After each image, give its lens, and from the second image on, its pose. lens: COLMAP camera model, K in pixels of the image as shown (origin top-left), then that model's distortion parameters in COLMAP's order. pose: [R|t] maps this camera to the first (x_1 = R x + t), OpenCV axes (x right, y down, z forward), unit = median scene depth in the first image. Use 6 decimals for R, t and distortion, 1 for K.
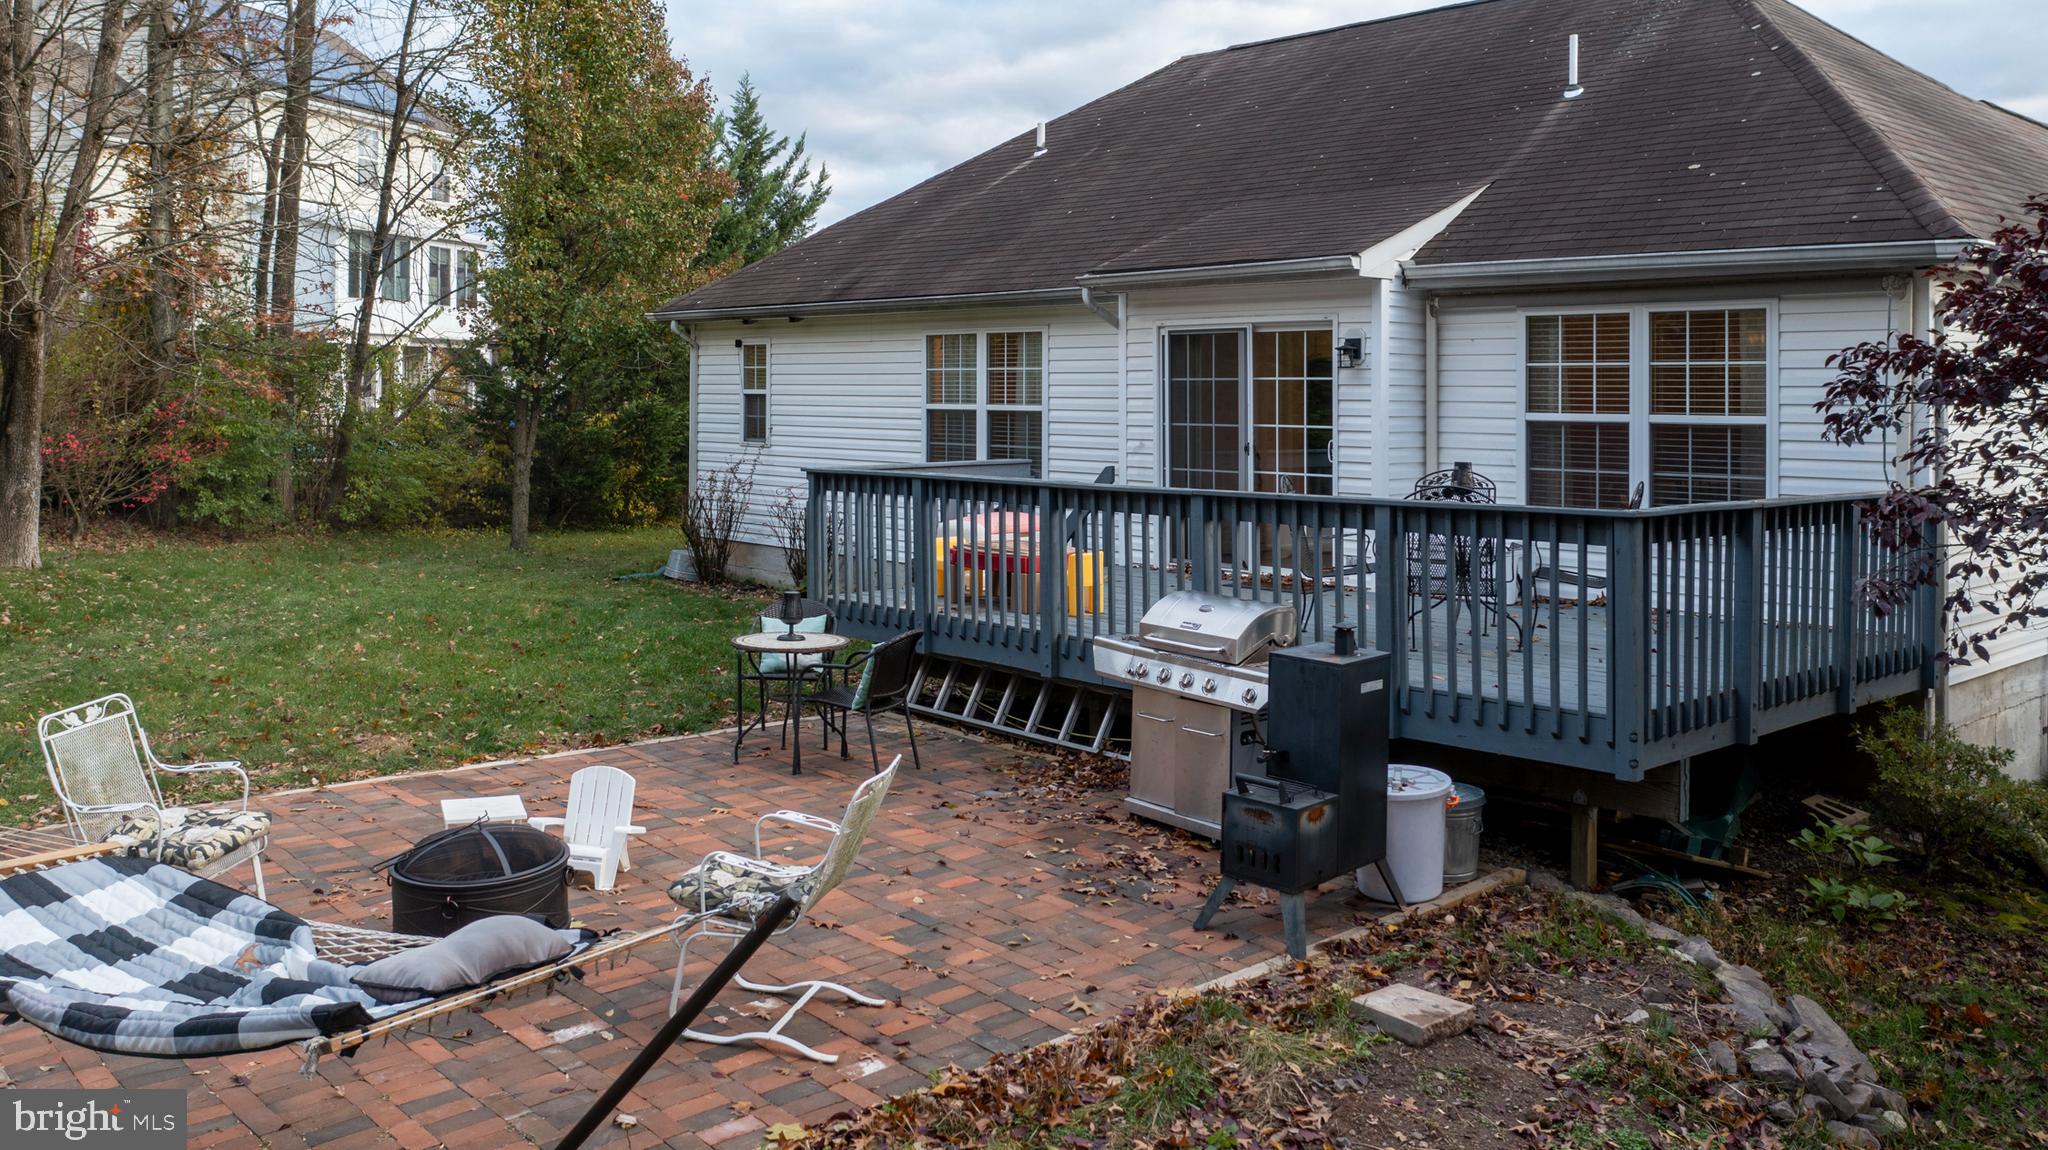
lens RADIAL K [[1628.0, 0, 1016.3], [0, 1628.0, 577.7], [0, 0, 1]] dist [-0.006847, -0.006303]
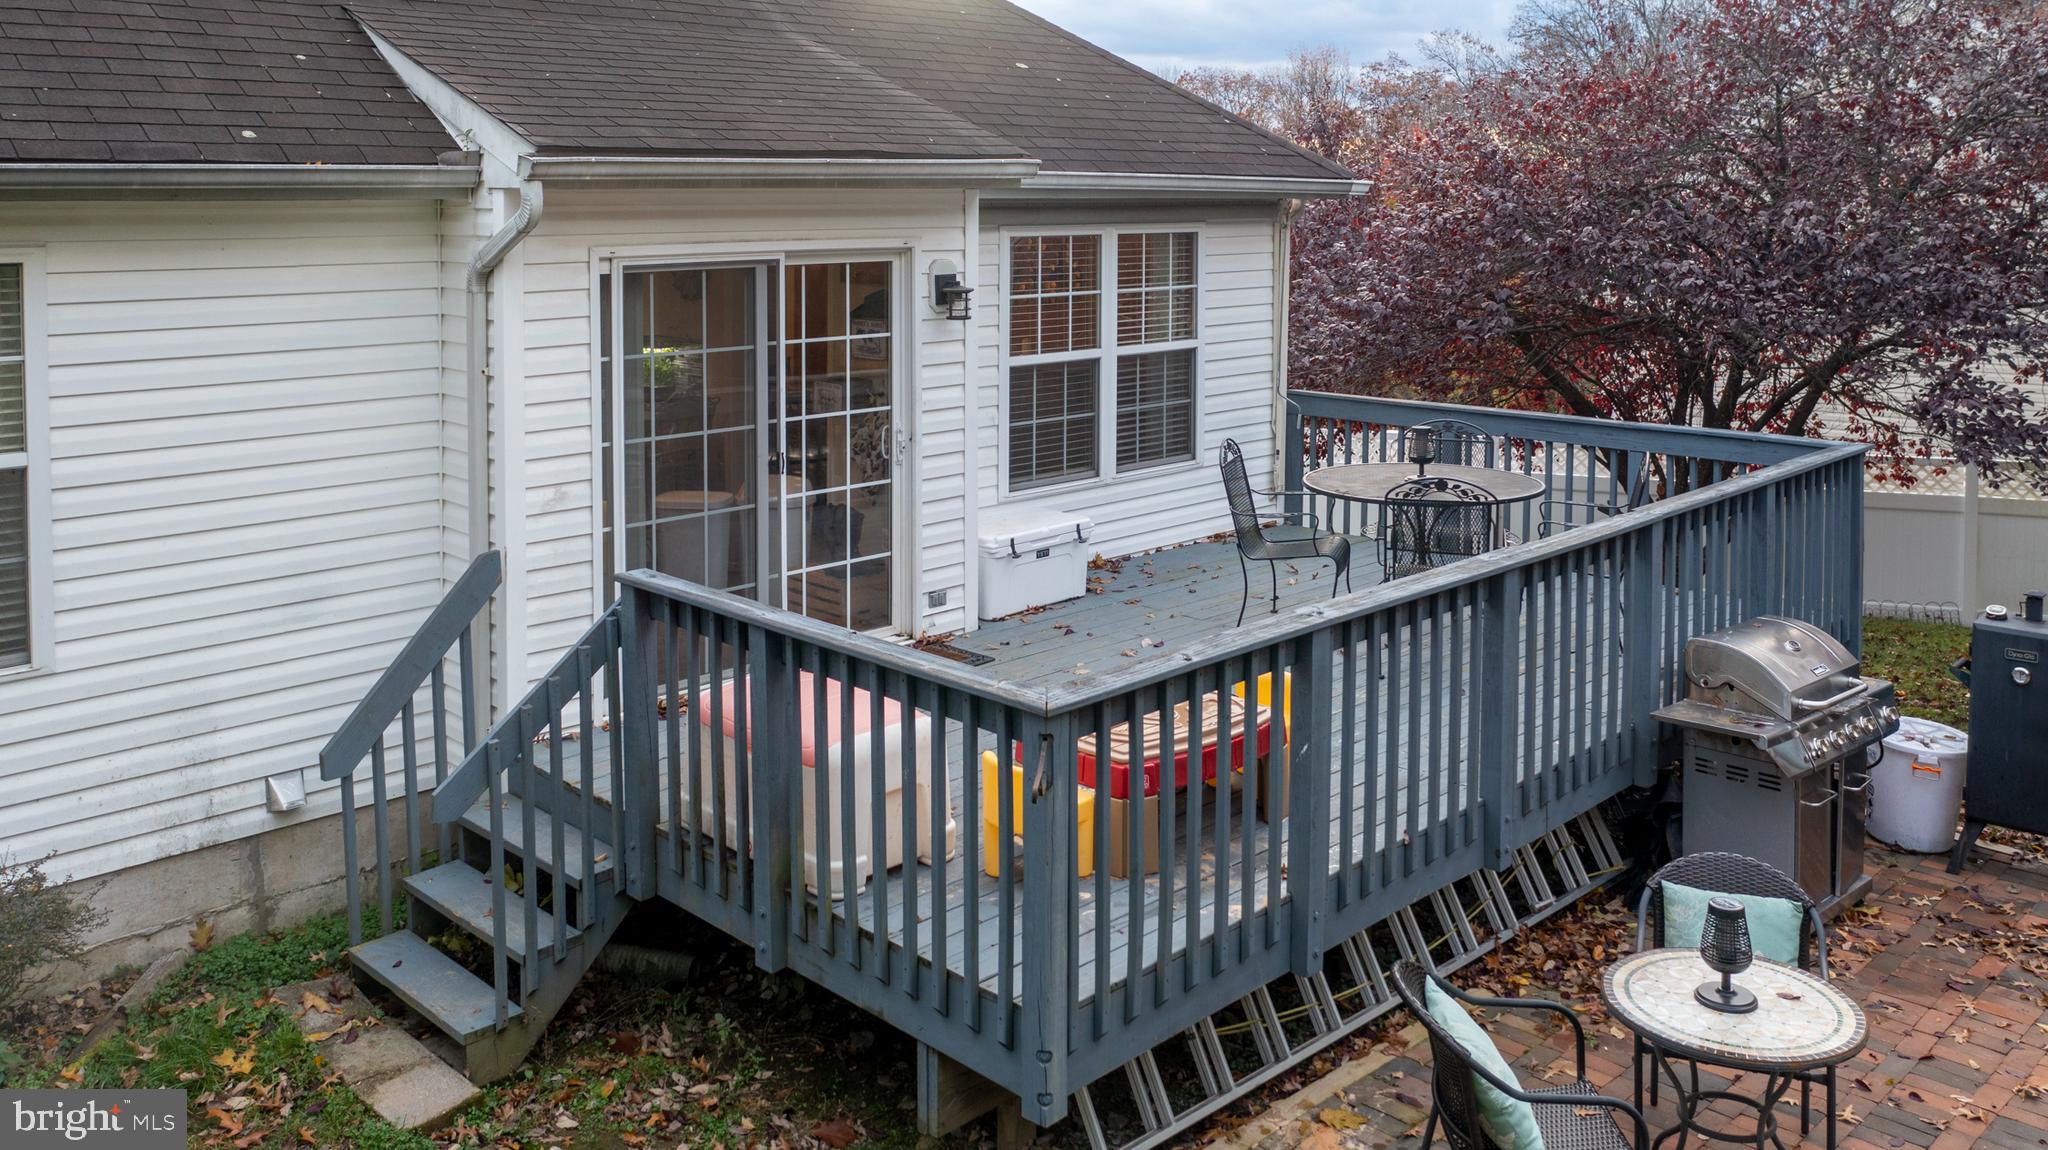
lens RADIAL K [[1628.0, 0, 1014.0], [0, 1628.0, 571.8], [0, 0, 1]] dist [-0.006847, -0.006303]
pose [[-0.055989, -0.235451, 0.970272, -0.456576], [0.108886, 0.964560, 0.240349, -0.176224], [-0.992476, 0.119106, -0.028368, 0.944020]]
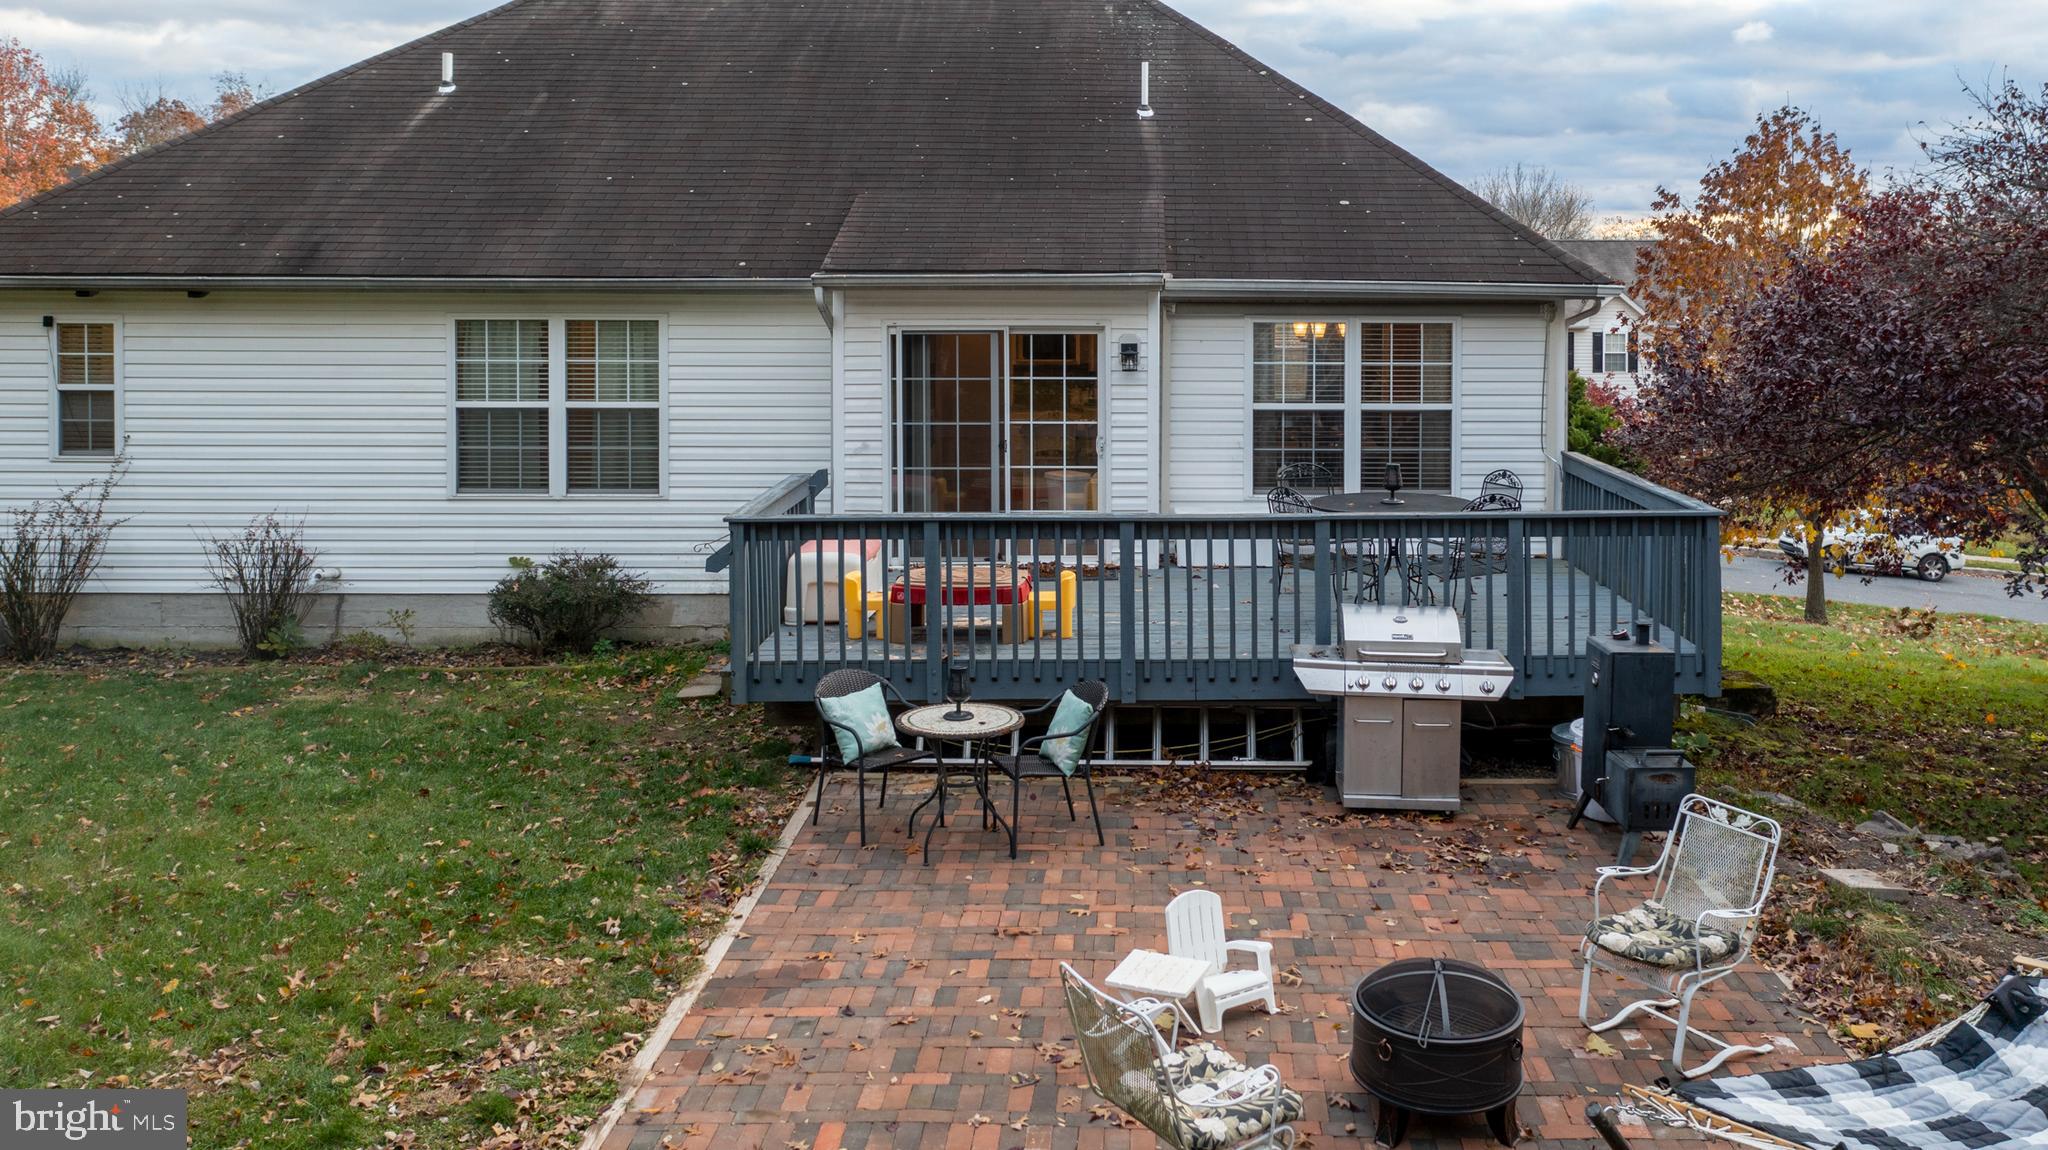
lens RADIAL K [[1628.0, 0, 1044.6], [0, 1628.0, 569.2], [0, 0, 1]] dist [-0.006847, -0.006303]
pose [[0.671181, -0.139166, 0.728114, -0.616736], [0.085113, 0.990191, 0.110800, -0.115140], [-0.736391, -0.012395, 0.676442, 0.276266]]
